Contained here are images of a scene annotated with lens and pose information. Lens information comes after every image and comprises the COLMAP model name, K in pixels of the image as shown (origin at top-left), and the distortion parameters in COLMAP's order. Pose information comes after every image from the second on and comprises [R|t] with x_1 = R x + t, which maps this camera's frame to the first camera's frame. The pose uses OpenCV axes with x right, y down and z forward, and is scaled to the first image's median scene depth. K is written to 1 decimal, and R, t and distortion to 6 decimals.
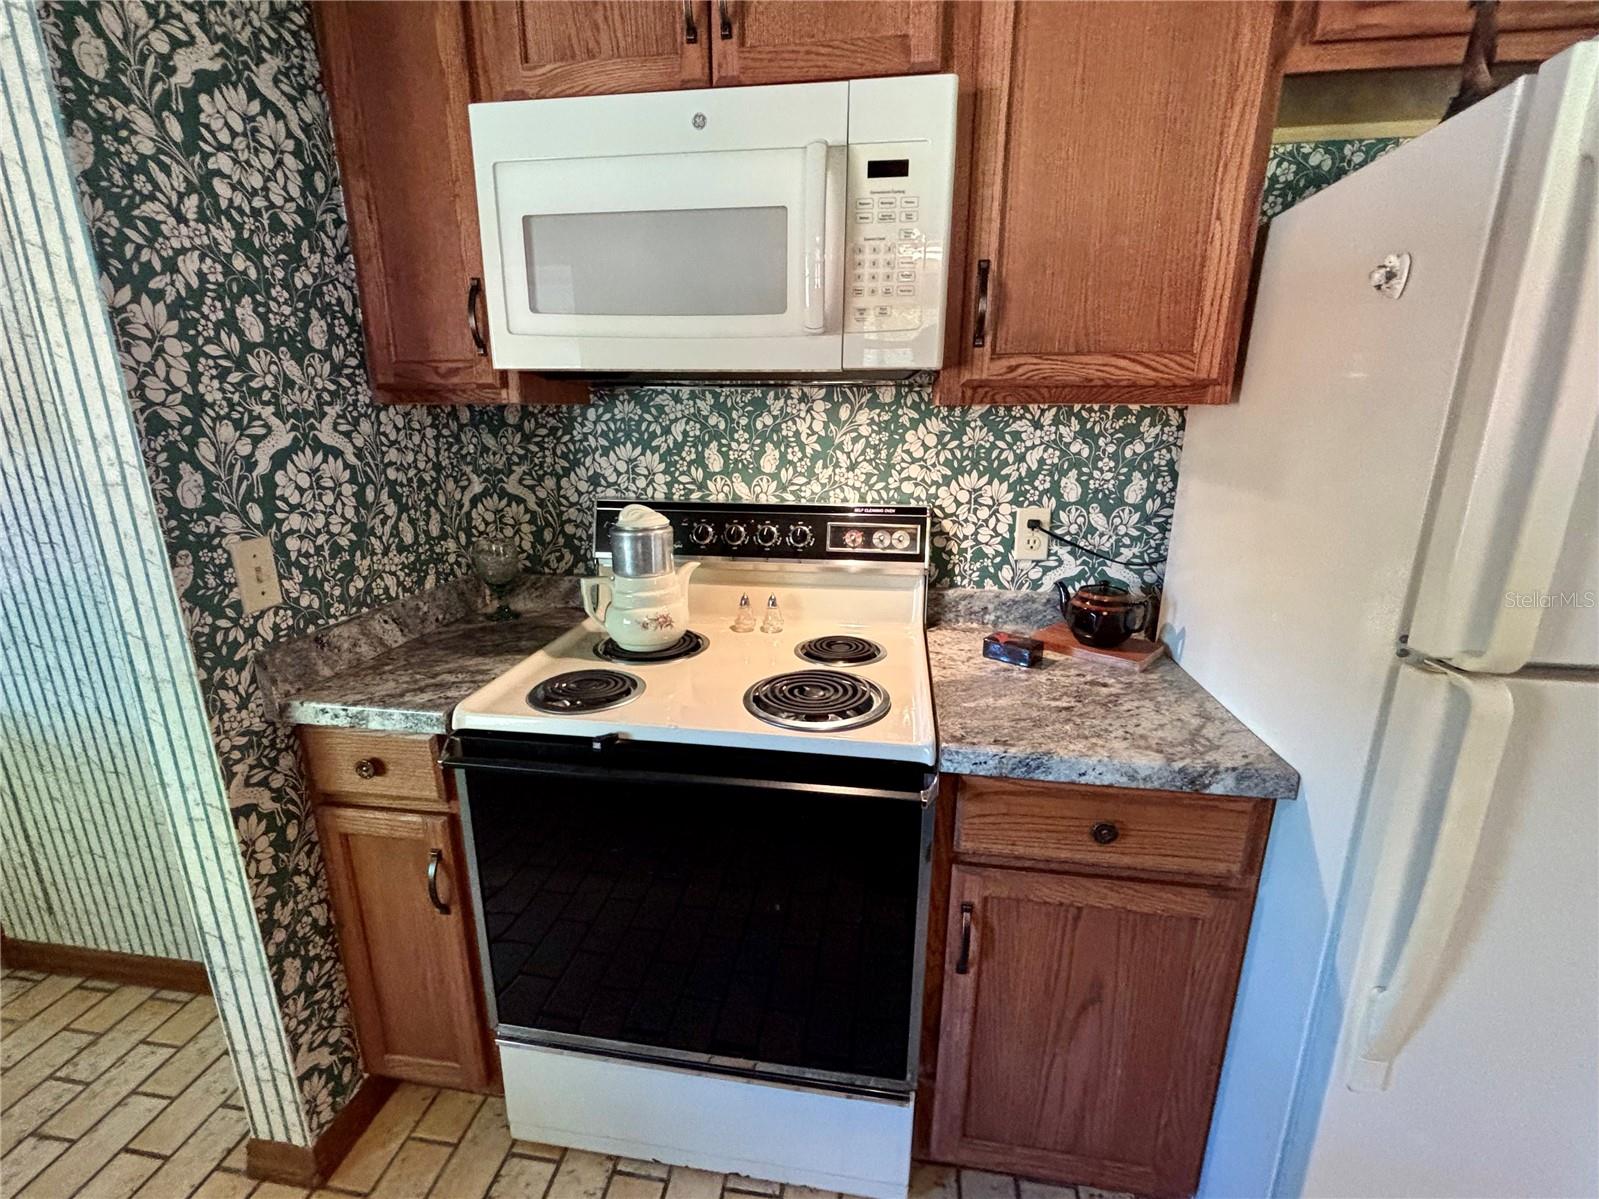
lens RADIAL K [[699.0, 0, 795.1], [0, 699.0, 598.2], [0, 0, 1]] dist [0.000793, 0.000572]
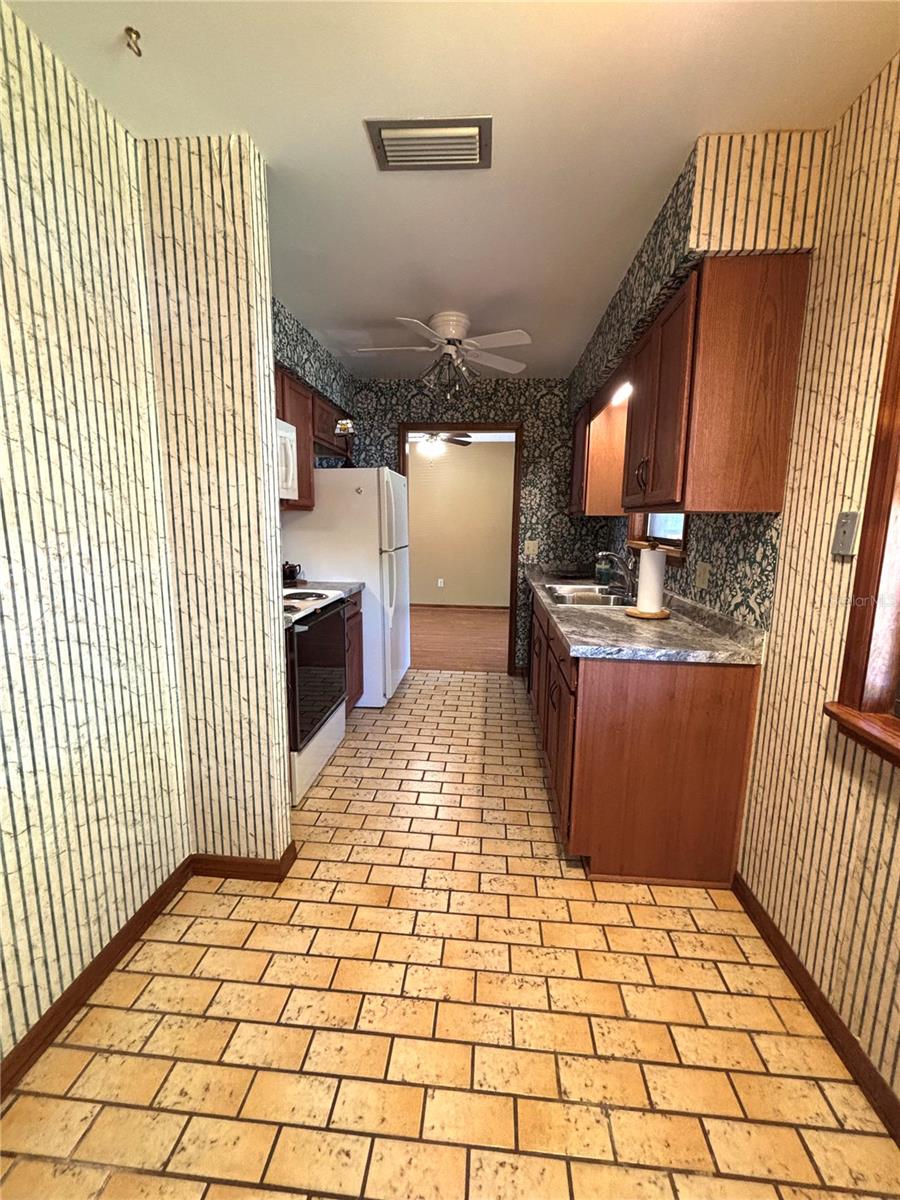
lens RADIAL K [[491.4, 0, 451.0], [0, 491.4, 595.9], [0, 0, 1]] dist [0.019095, 0.000011]
pose [[-0.066174, -0.155035, 0.985690, -2.017886], [0.249639, 0.953867, 0.166789, -0.065142], [-0.966075, 0.257104, -0.024418, 0.351164]]
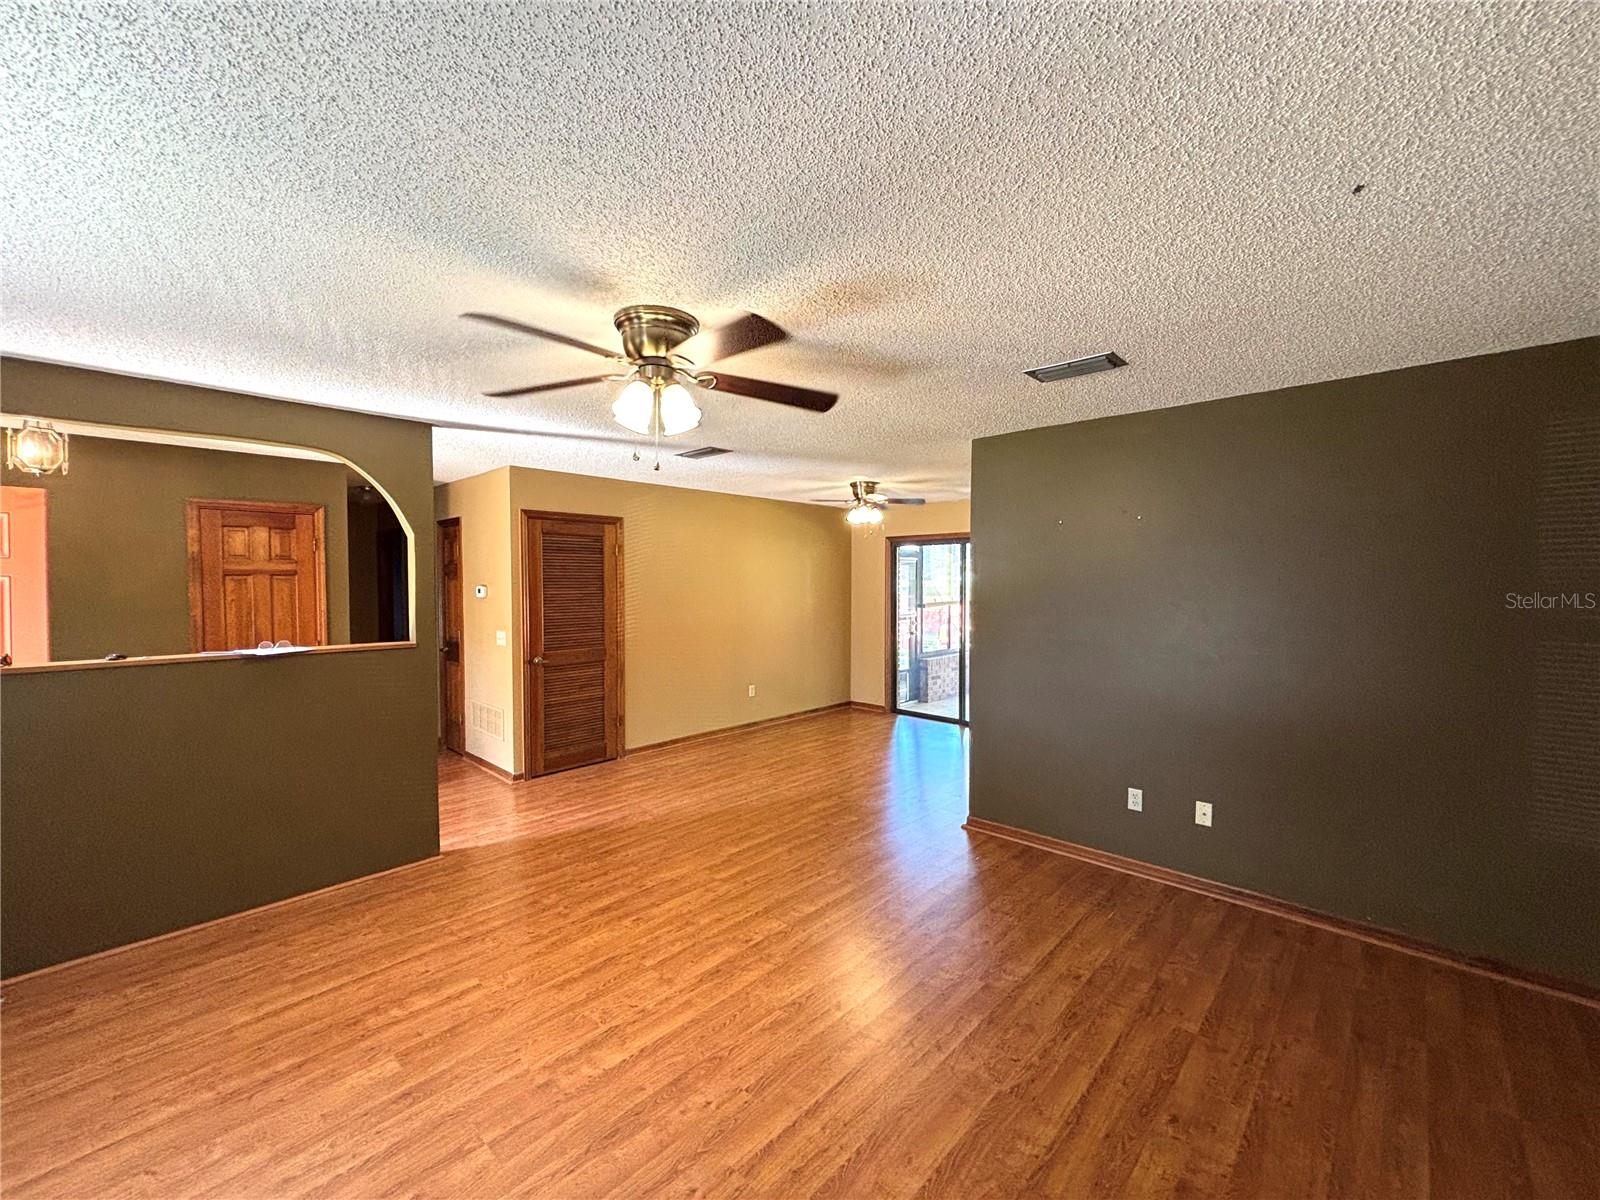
lens RADIAL K [[648.1, 0, 793.3], [0, 648.1, 598.0], [0, 0, 1]] dist [0.001684, -0.000022]
pose [[-0.818280, -0.014727, 0.574631, 0.270584], [0.154494, 0.957254, 0.244534, -1.214969], [-0.553669, 0.288874, -0.781026, 3.890258]]
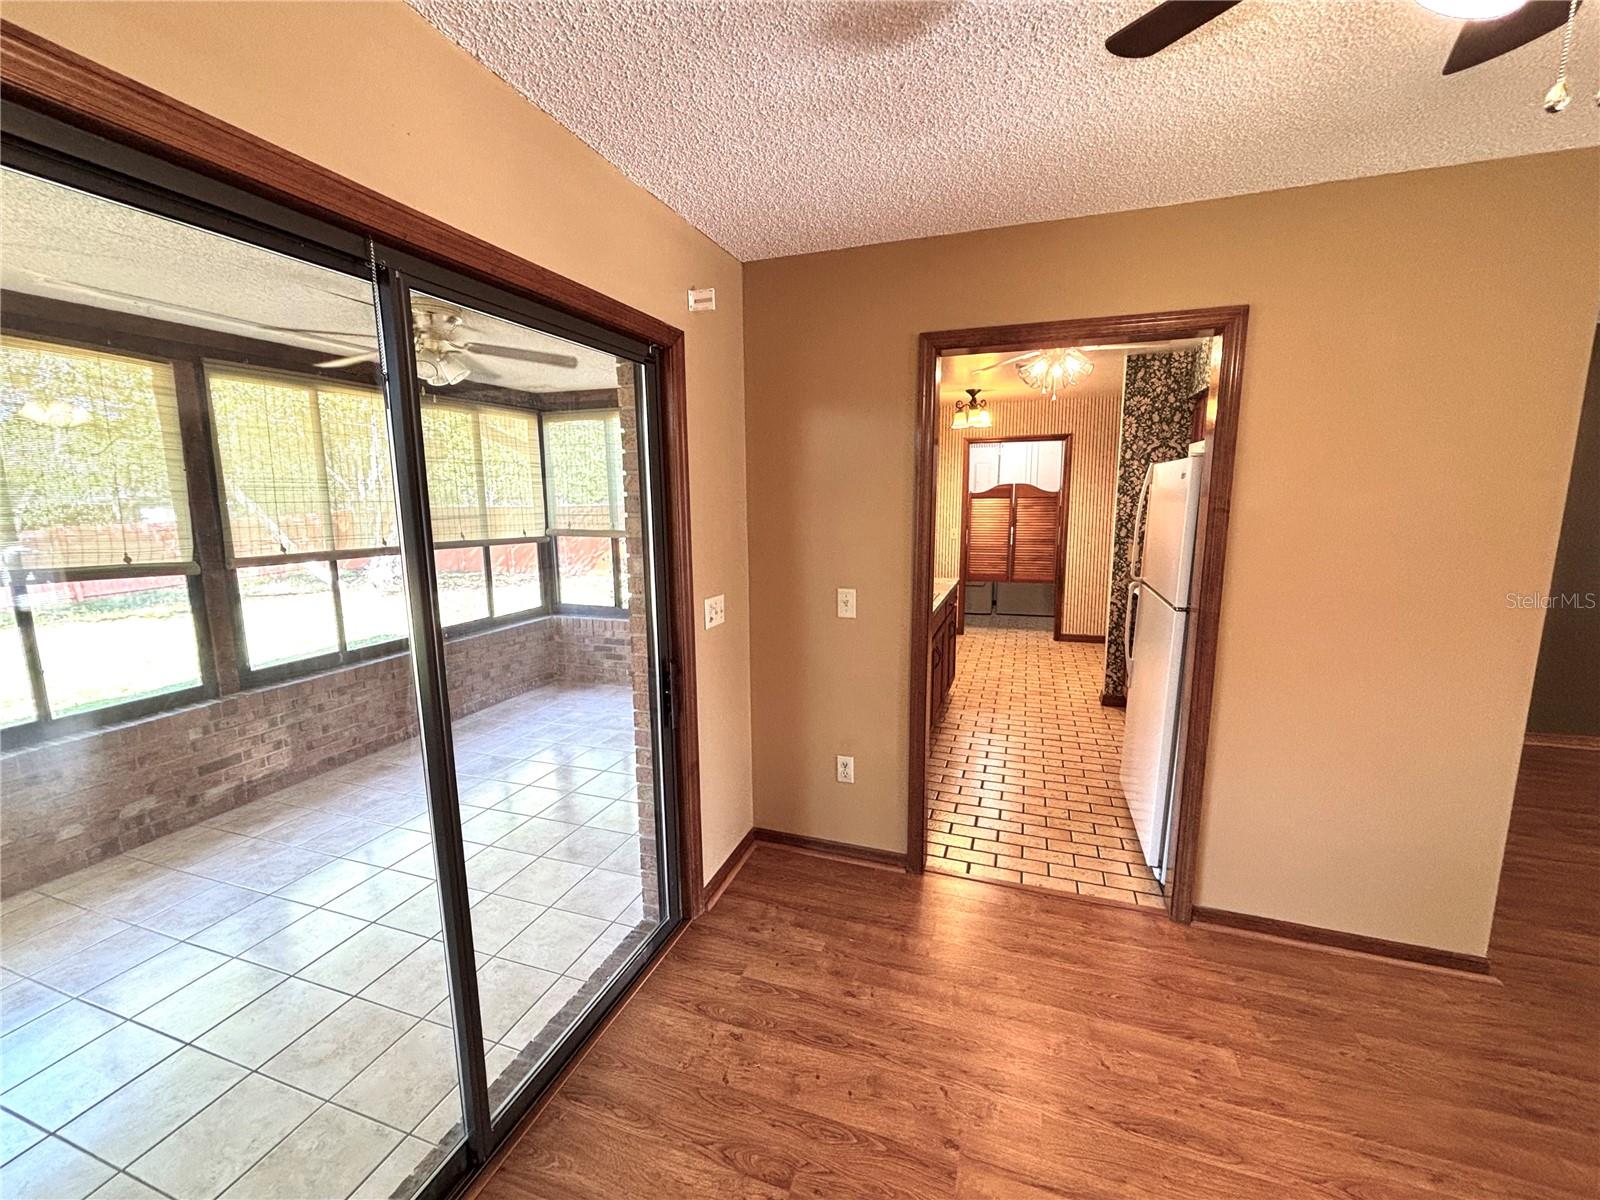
lens RADIAL K [[651.3, 0, 793.1], [0, 651.3, 598.7], [0, 0, 1]] dist [-0.000827, 0.000110]
pose [[-0.192839, 0.155674, -0.968803, 3.061080], [-0.251220, 0.946594, 0.202111, -0.043898], [0.948526, 0.282358, -0.143432, -0.301310]]
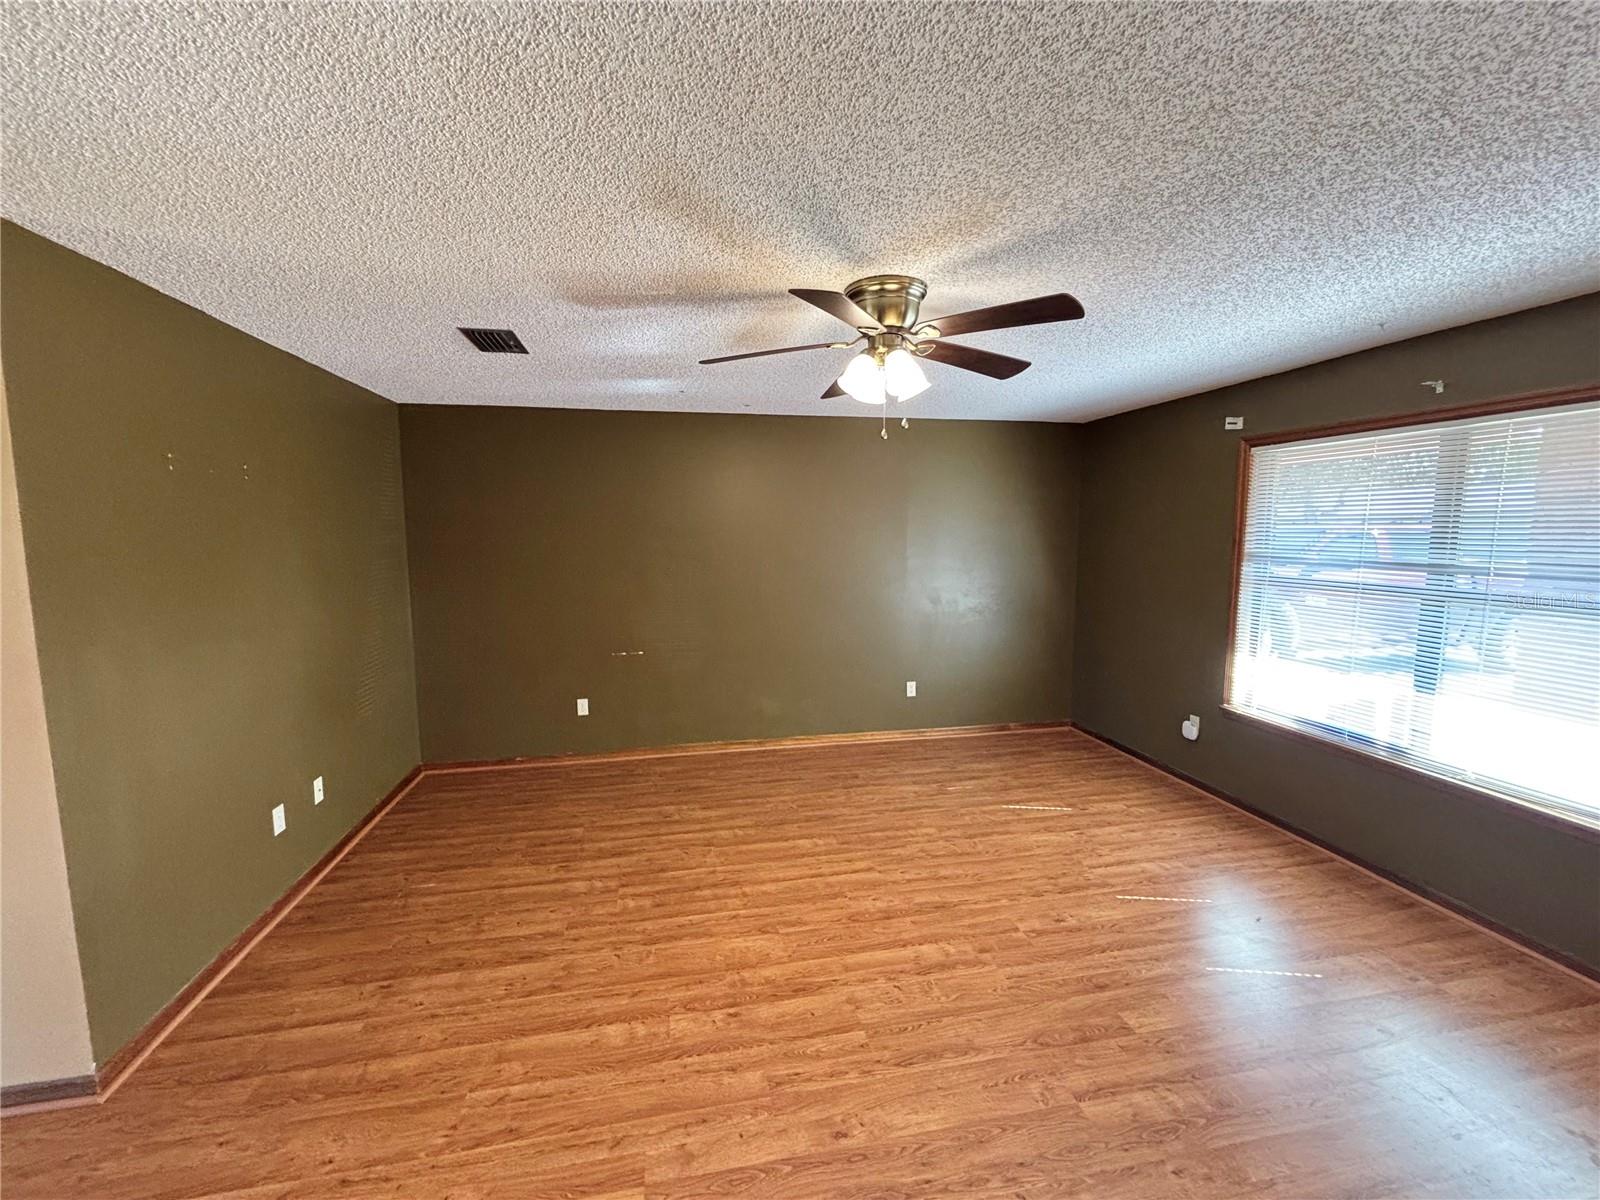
lens RADIAL K [[654.8, 0, 793.1], [0, 654.8, 599.1], [0, 0, 1]] dist [0.000054, 0.002797]
pose [[0.332863, 0.097254, -0.937947, 3.107935], [-0.243609, 0.969771, 0.014101, -0.726106], [0.910965, 0.223799, 0.346493, 1.958758]]
